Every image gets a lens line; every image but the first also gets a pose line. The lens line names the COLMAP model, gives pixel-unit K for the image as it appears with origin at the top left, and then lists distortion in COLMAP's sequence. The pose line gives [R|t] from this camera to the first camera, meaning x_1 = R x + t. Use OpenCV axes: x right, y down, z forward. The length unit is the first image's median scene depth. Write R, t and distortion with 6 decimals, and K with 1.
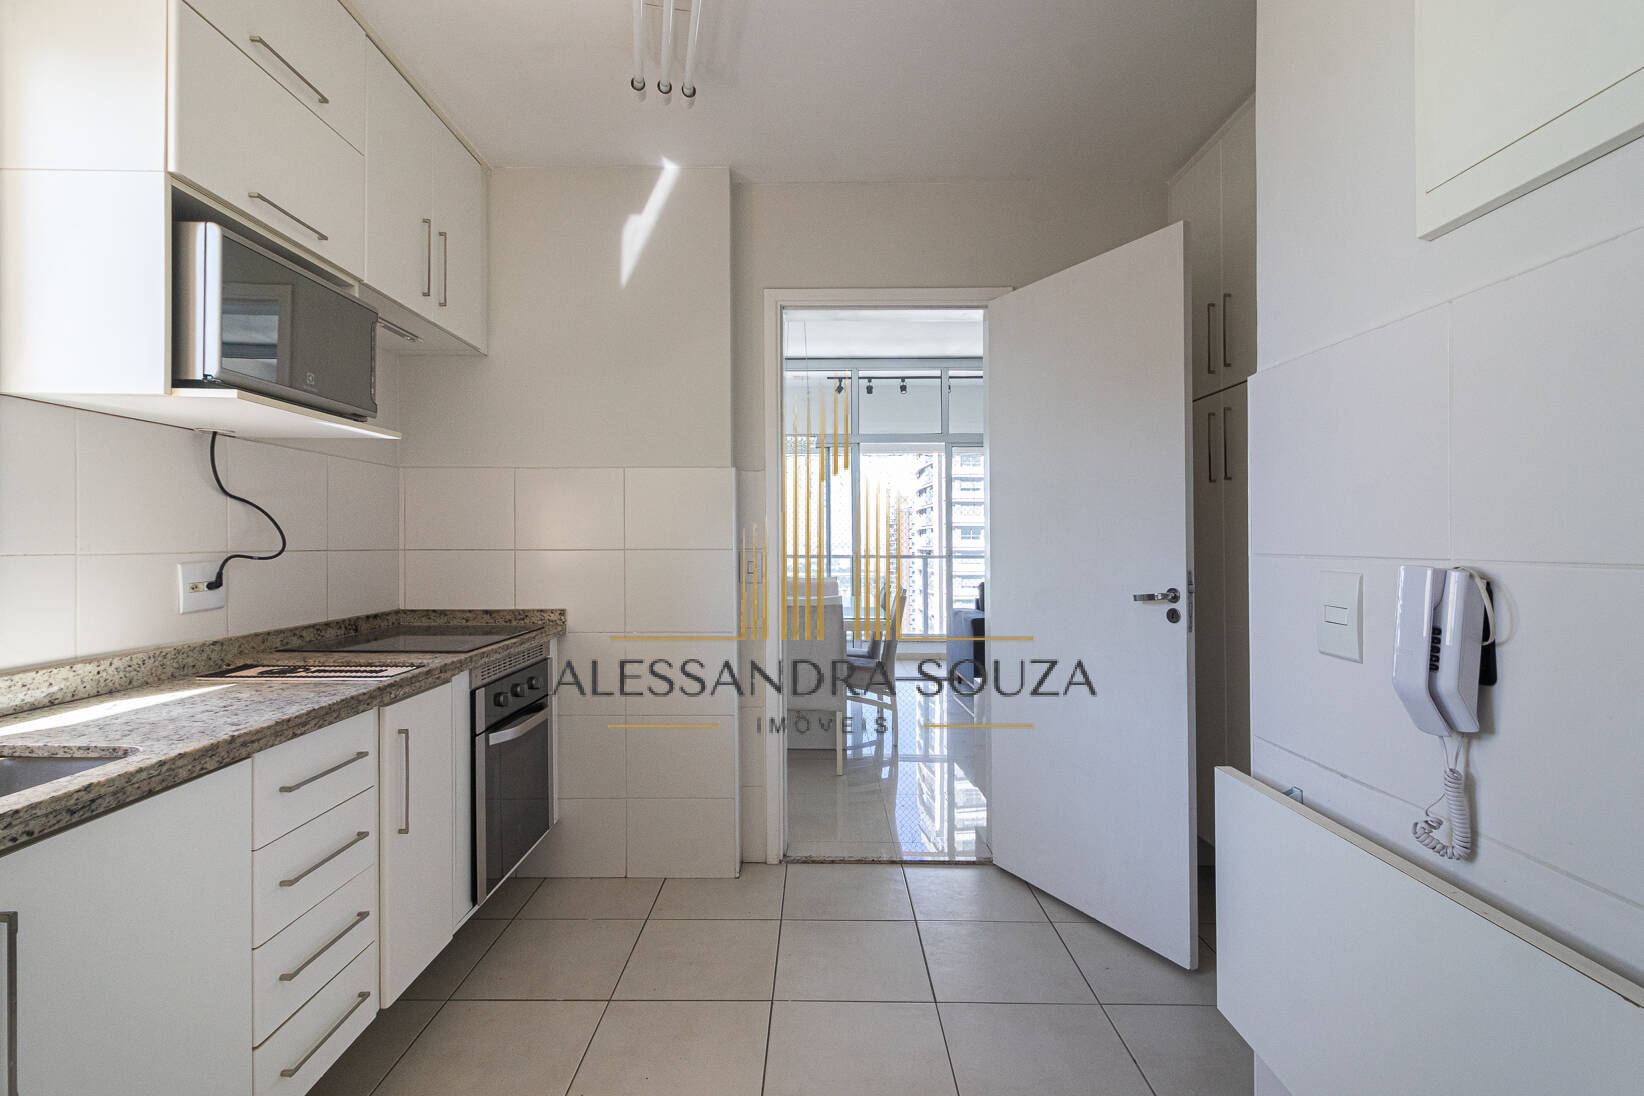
lens RADIAL K [[777.7, 0, 822.2], [0, 777.7, 548.0], [0, 0, 1]] dist [0.009429, 0.000651]
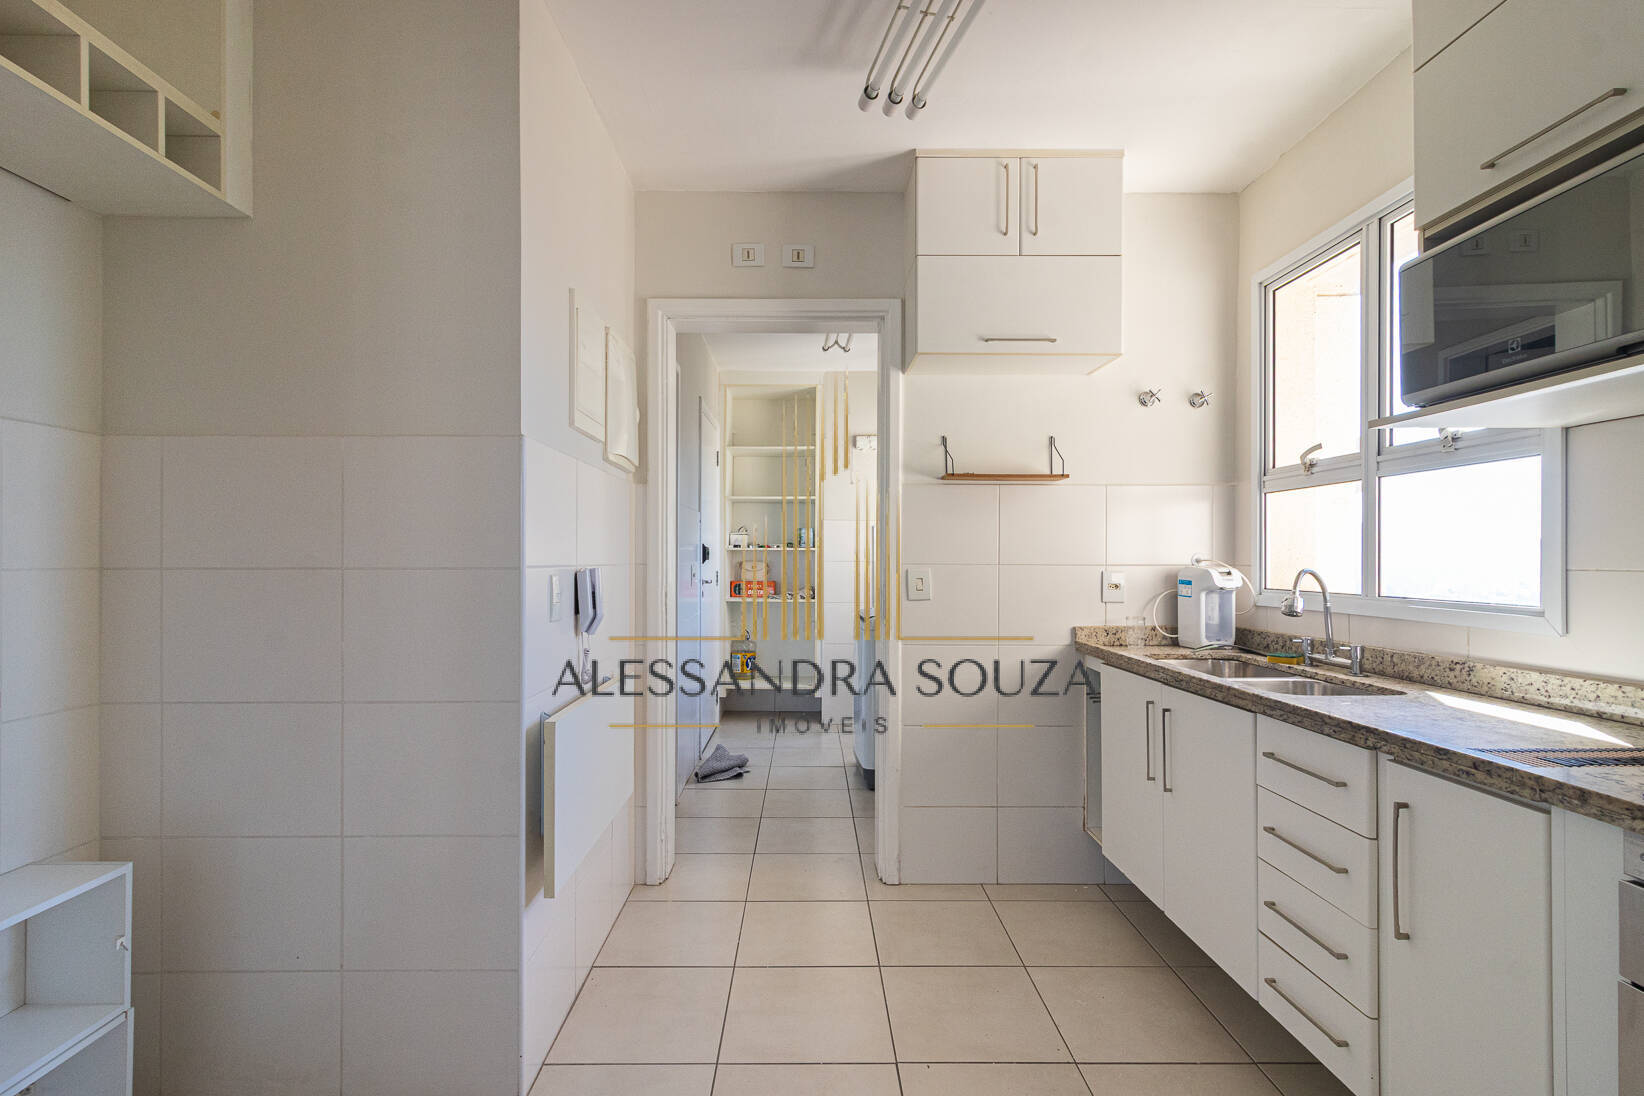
lens RADIAL K [[777.7, 0, 819.0], [0, 777.7, 546.8], [0, 0, 1]] dist [0.009429, 0.000651]
pose [[-0.999875, 0.000465, -0.015808, 0.056073], [0.000593, 0.999967, -0.008101, -0.015643], [0.015803, -0.008110, -0.999842, 2.085666]]
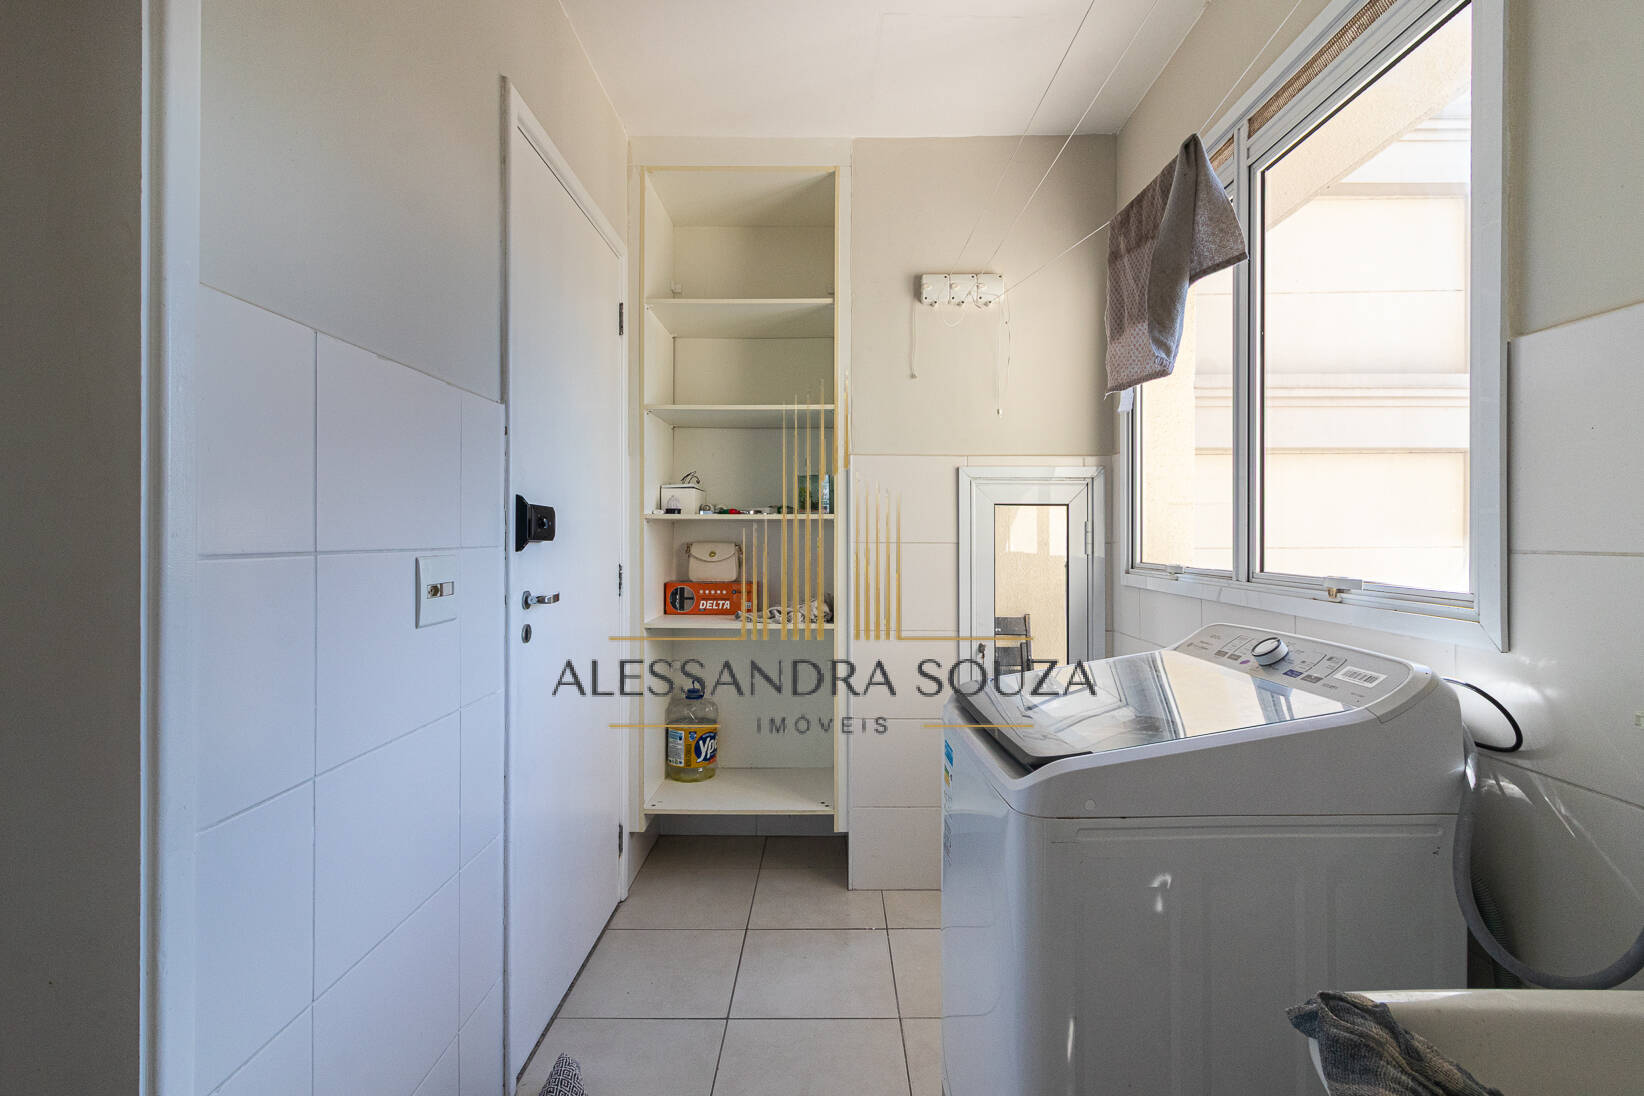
lens RADIAL K [[777.7, 0, 826.9], [0, 777.7, 535.1], [0, 0, 1]] dist [0.009429, 0.000651]
pose [[-0.999975, 0.002343, 0.006674, 0.045959], [0.002354, 0.999996, 0.001579, -0.009457], [-0.006671, 0.001595, -0.999976, 1.496688]]
